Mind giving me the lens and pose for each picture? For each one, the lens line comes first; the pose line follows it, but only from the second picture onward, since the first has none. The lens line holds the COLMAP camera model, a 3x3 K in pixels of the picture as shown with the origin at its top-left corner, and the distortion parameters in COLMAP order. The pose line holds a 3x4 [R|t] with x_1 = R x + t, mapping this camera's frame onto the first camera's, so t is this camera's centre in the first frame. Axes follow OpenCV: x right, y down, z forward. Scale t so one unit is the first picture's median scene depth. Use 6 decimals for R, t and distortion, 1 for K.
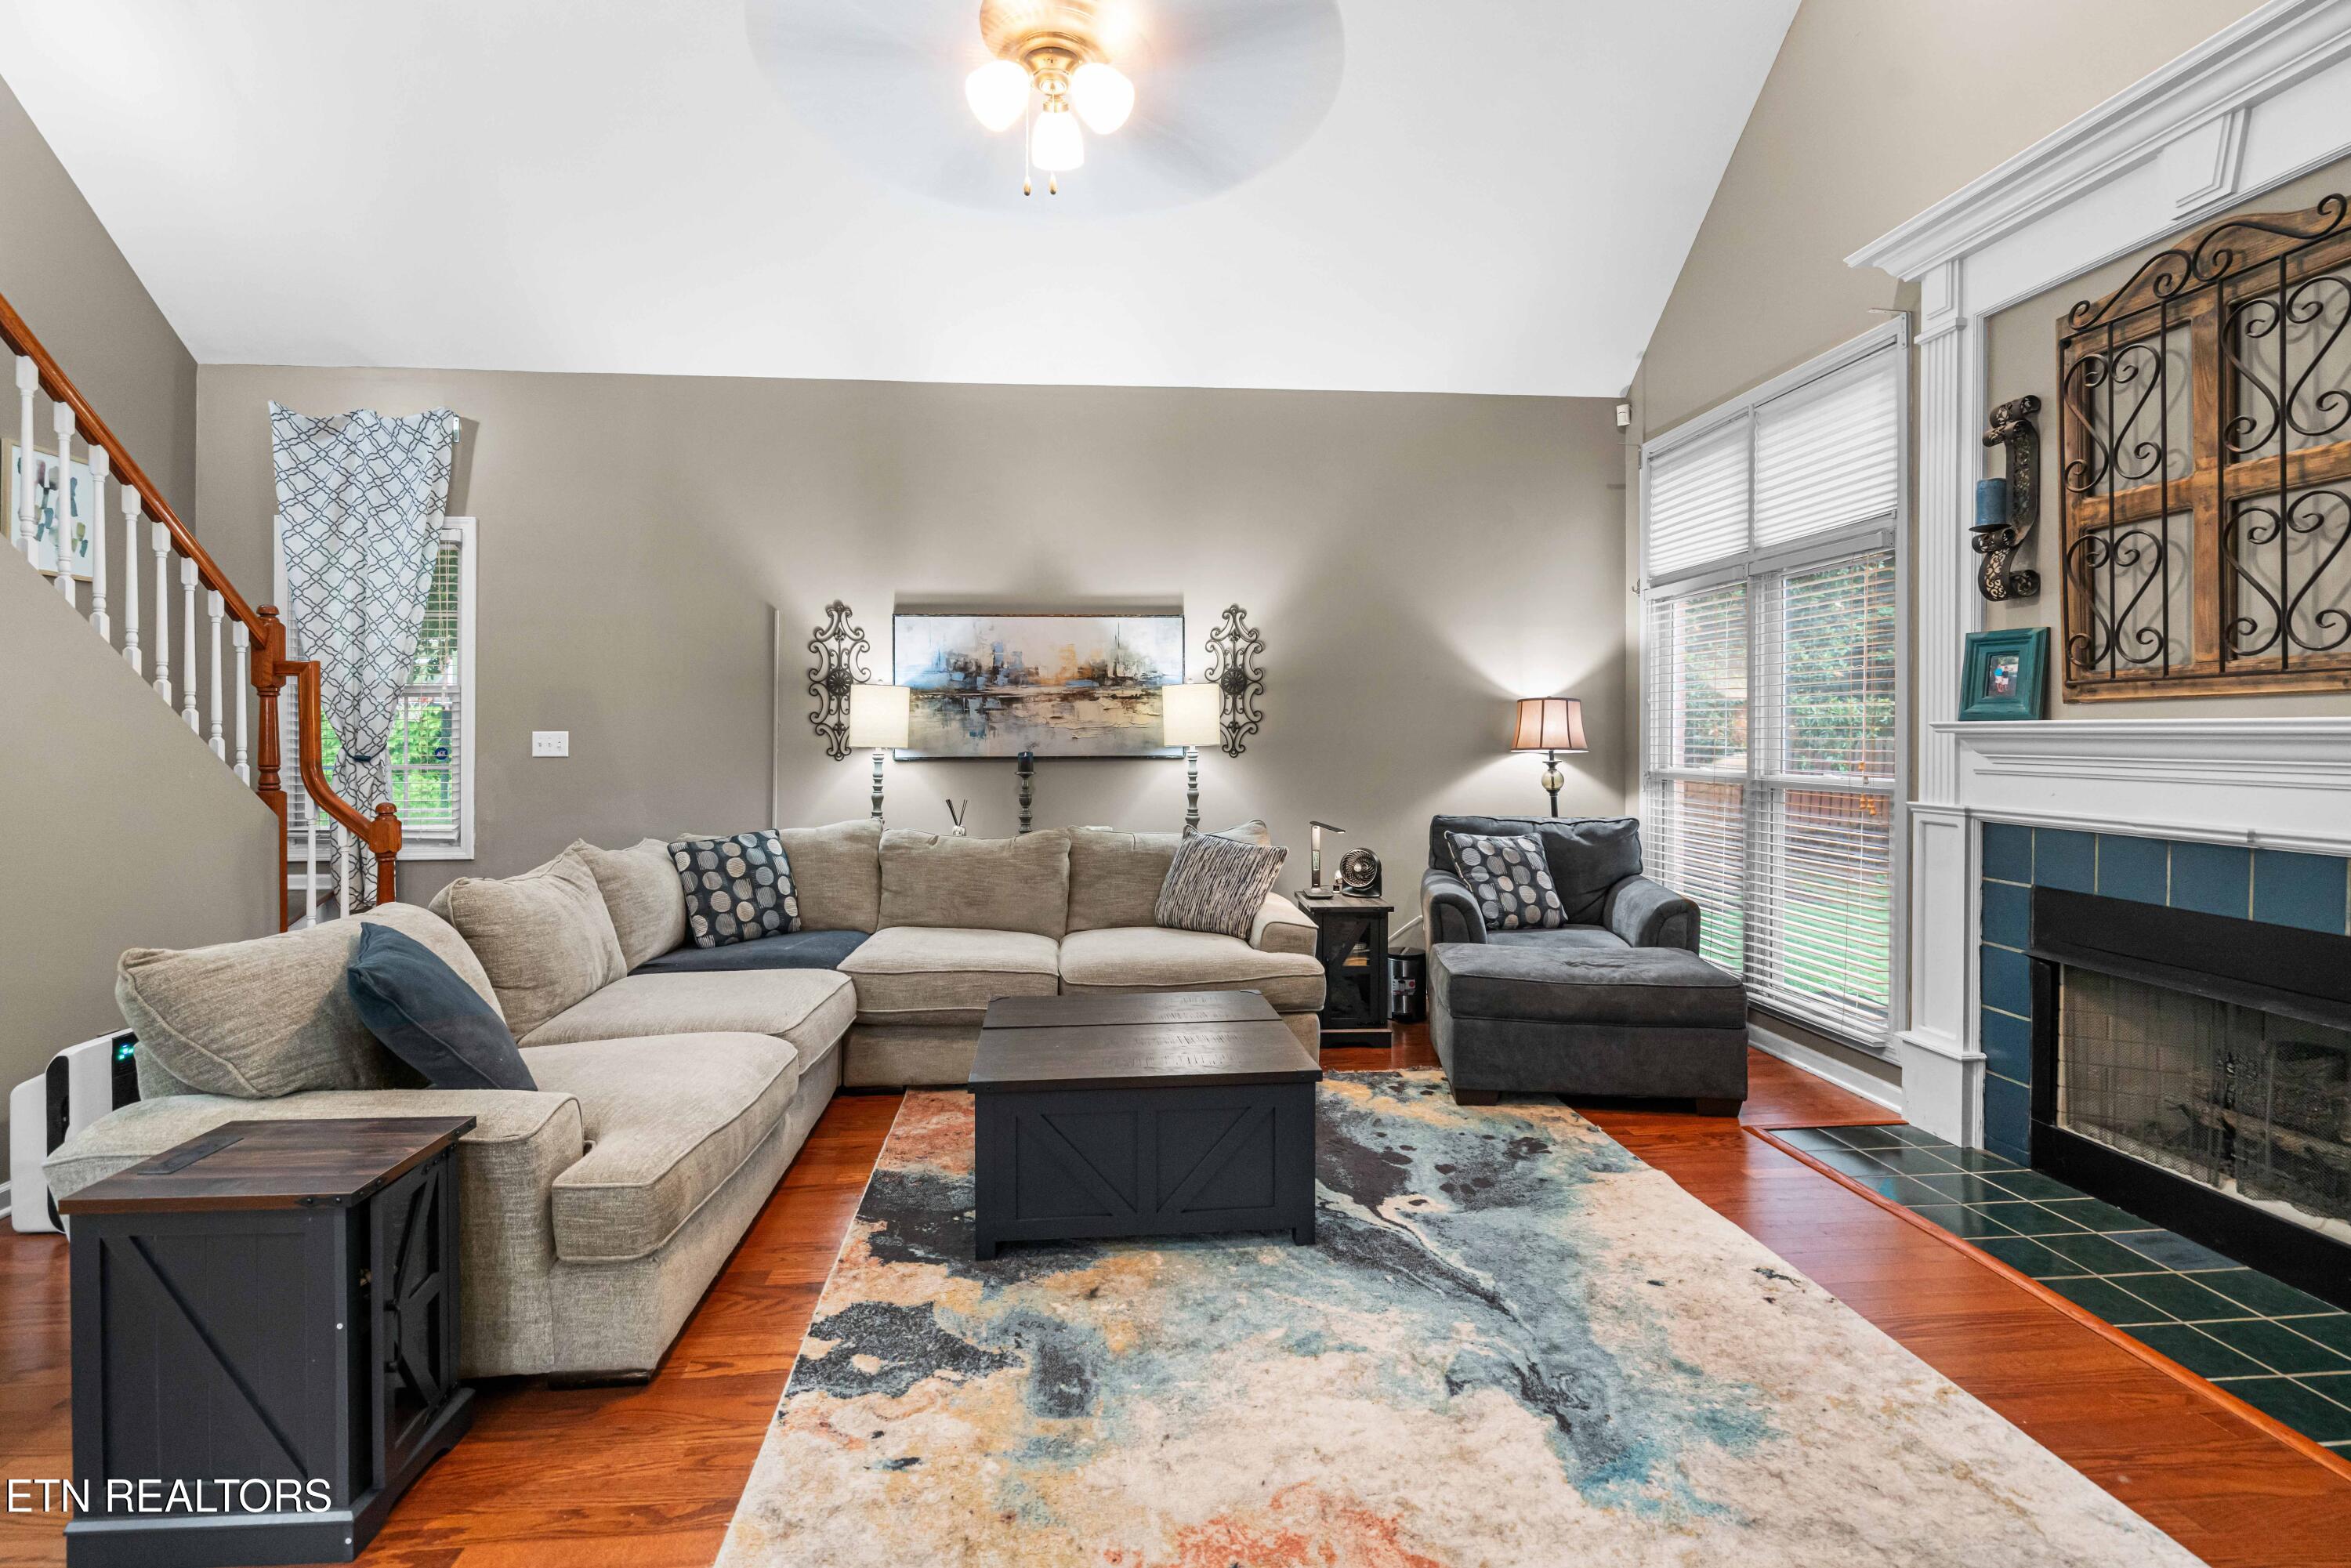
lens RADIAL K [[1119.4, 0, 1171.1], [0, 1119.4, 735.1], [0, 0, 1]] dist [-0.000686, -0.000022]
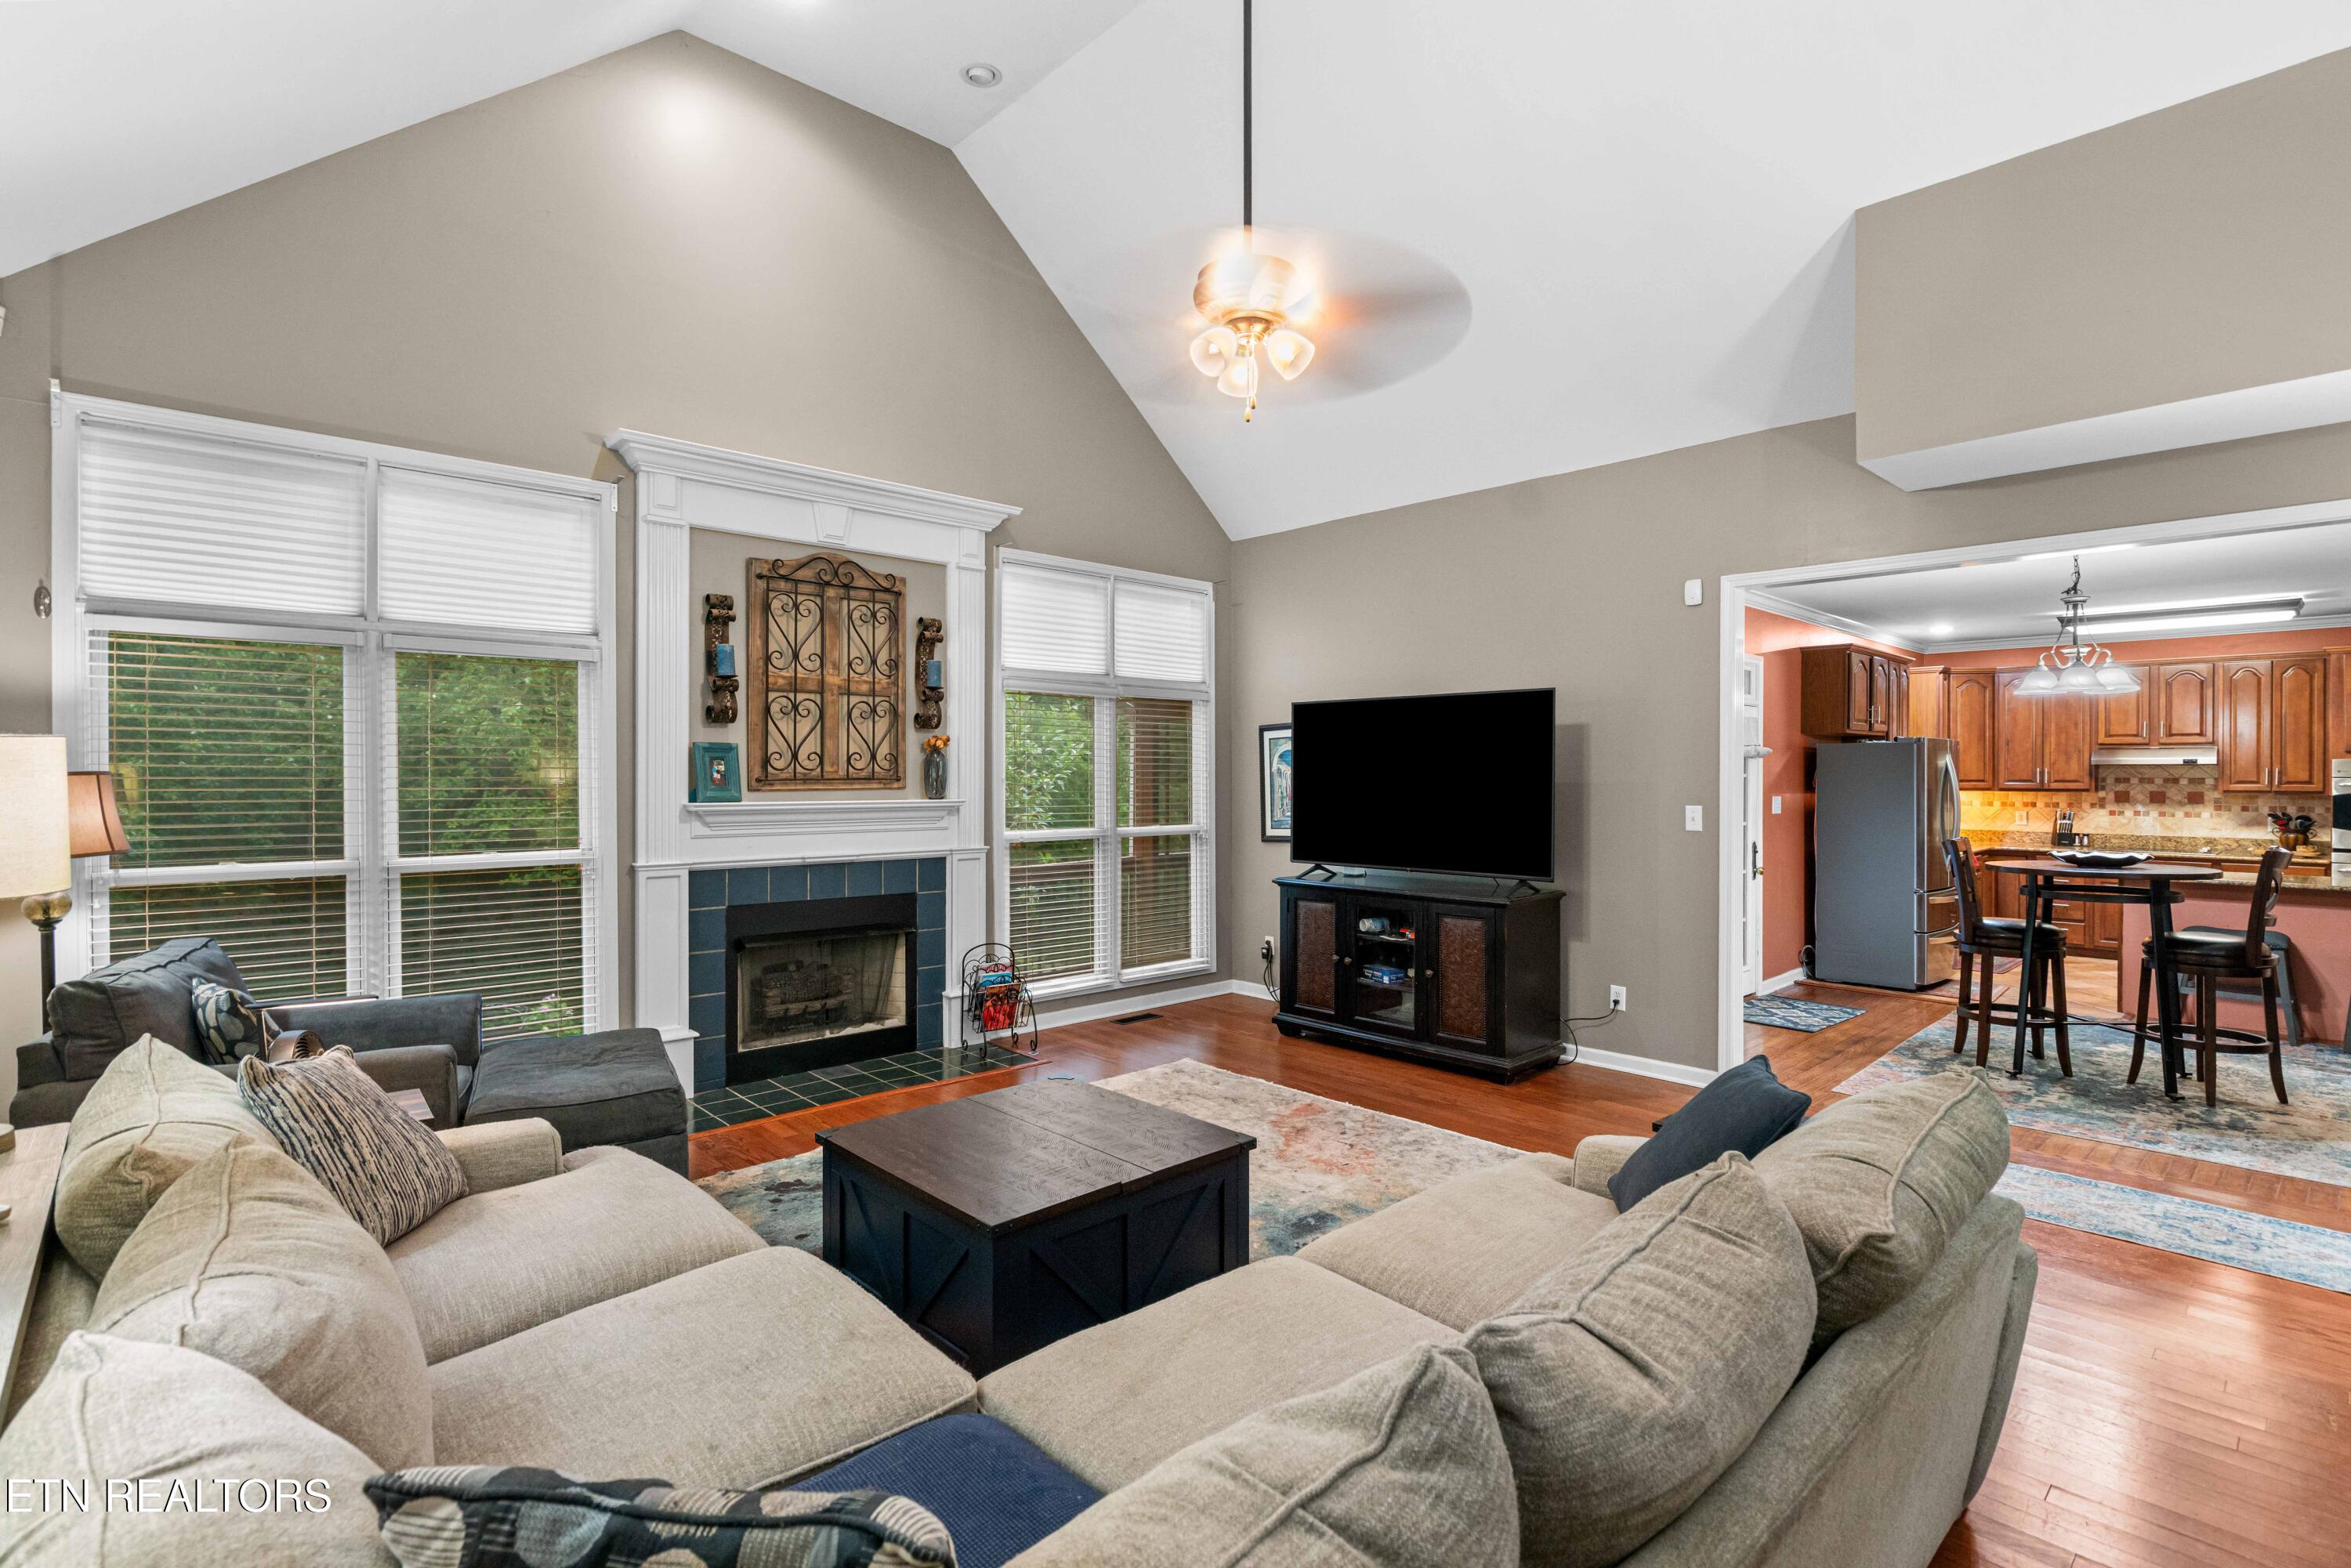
lens RADIAL K [[1100.2, 0, 1175.5], [0, 1100.2, 784.0], [0, 0, 1]] dist [-0.000781, -0.000168]
pose [[-0.617073, -0.003369, 0.786899, -0.852281], [0.002683, 0.999976, 0.006385, -0.047186], [-0.786902, 0.006051, -0.617049, 1.483224]]
